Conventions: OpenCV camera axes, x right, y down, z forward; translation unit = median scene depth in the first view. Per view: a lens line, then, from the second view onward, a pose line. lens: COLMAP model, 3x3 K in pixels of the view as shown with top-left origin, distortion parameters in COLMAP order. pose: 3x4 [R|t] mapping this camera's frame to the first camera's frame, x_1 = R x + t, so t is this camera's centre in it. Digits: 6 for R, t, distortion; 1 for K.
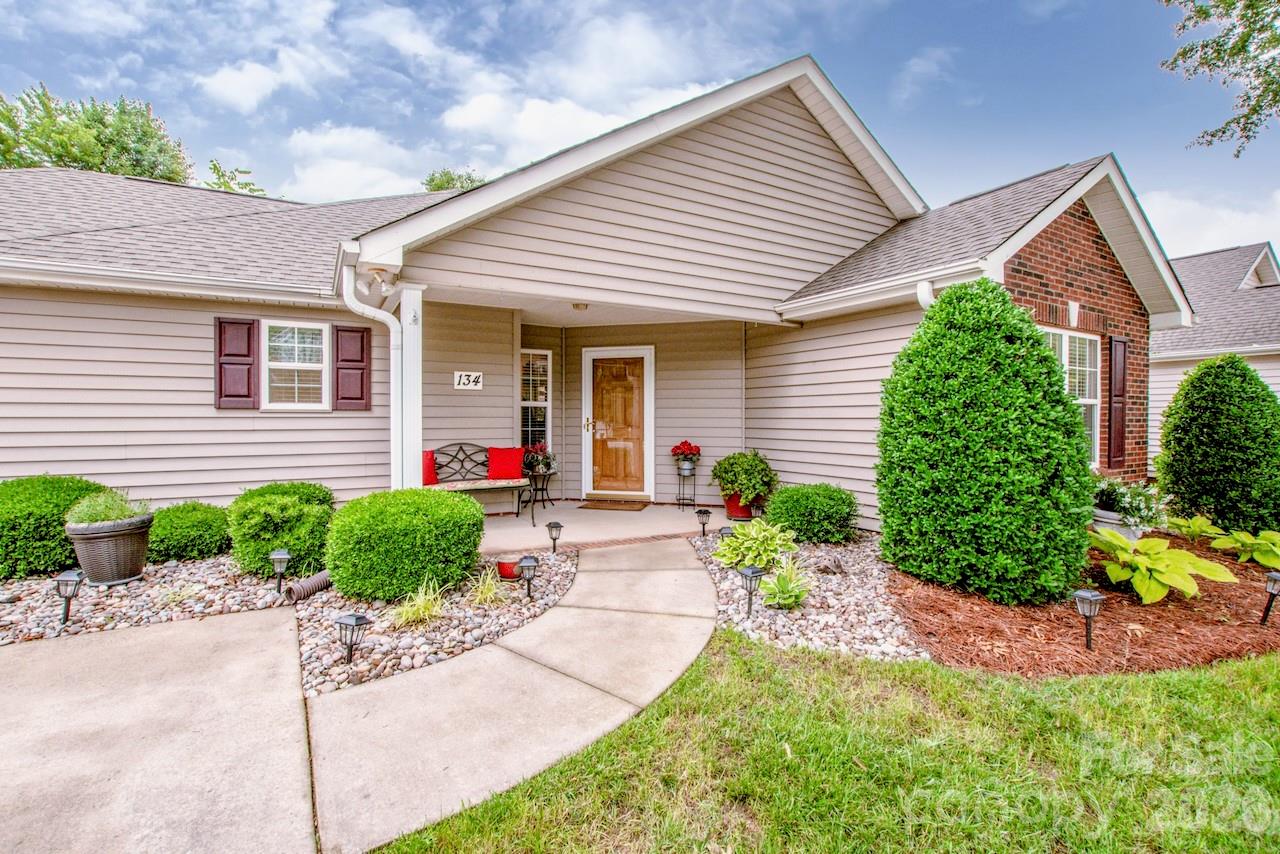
lens RADIAL K [[590.5, 0, 641.8], [0, 590.5, 425.1], [0, 0, 1]] dist [-0.037791, 0.007108]
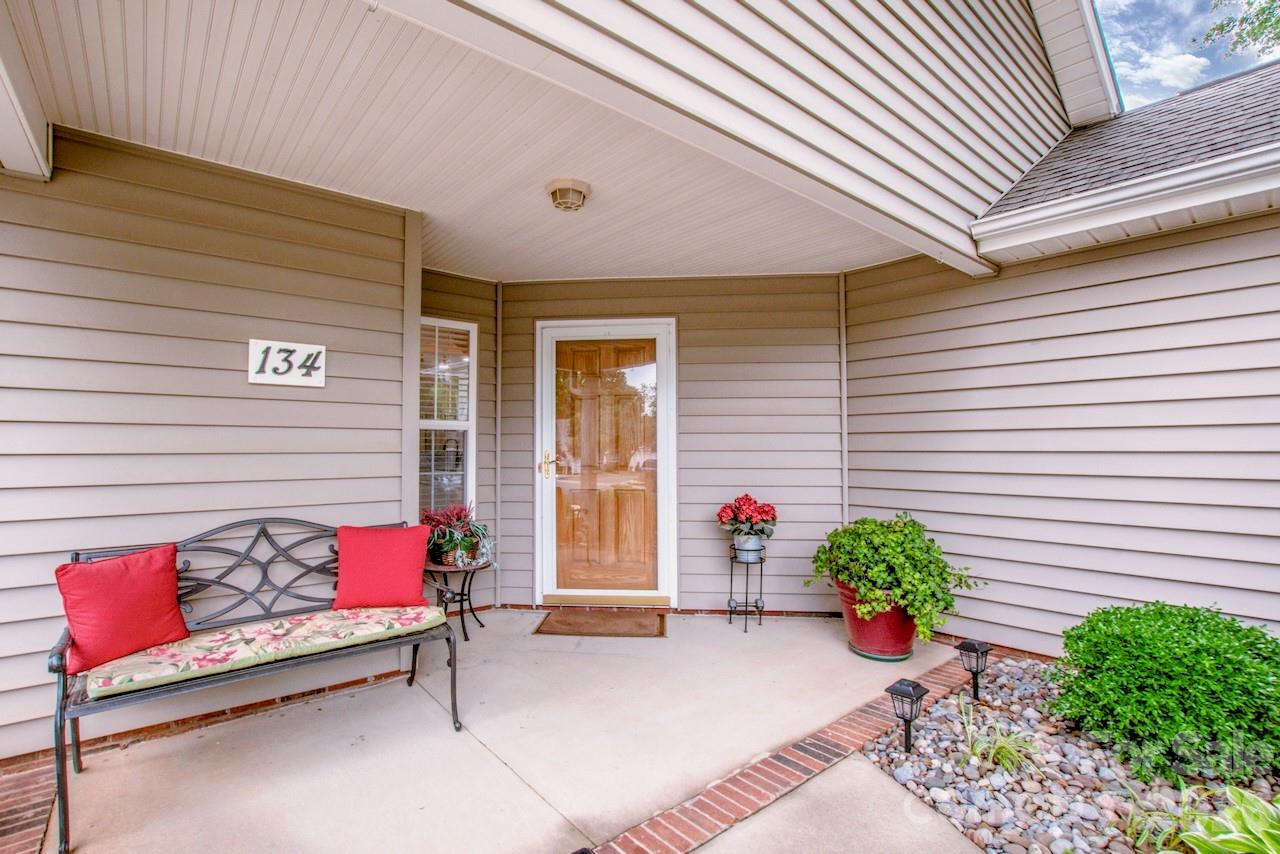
lens RADIAL K [[590.5, 0, 640.3], [0, 590.5, 425.7], [0, 0, 1]] dist [-0.037791, 0.007108]
pose [[0.983657, 0.002176, 0.180040, -0.111744], [0.006286, 0.998902, -0.046416, -0.010940], [-0.179943, 0.046790, 0.982564, 0.492909]]
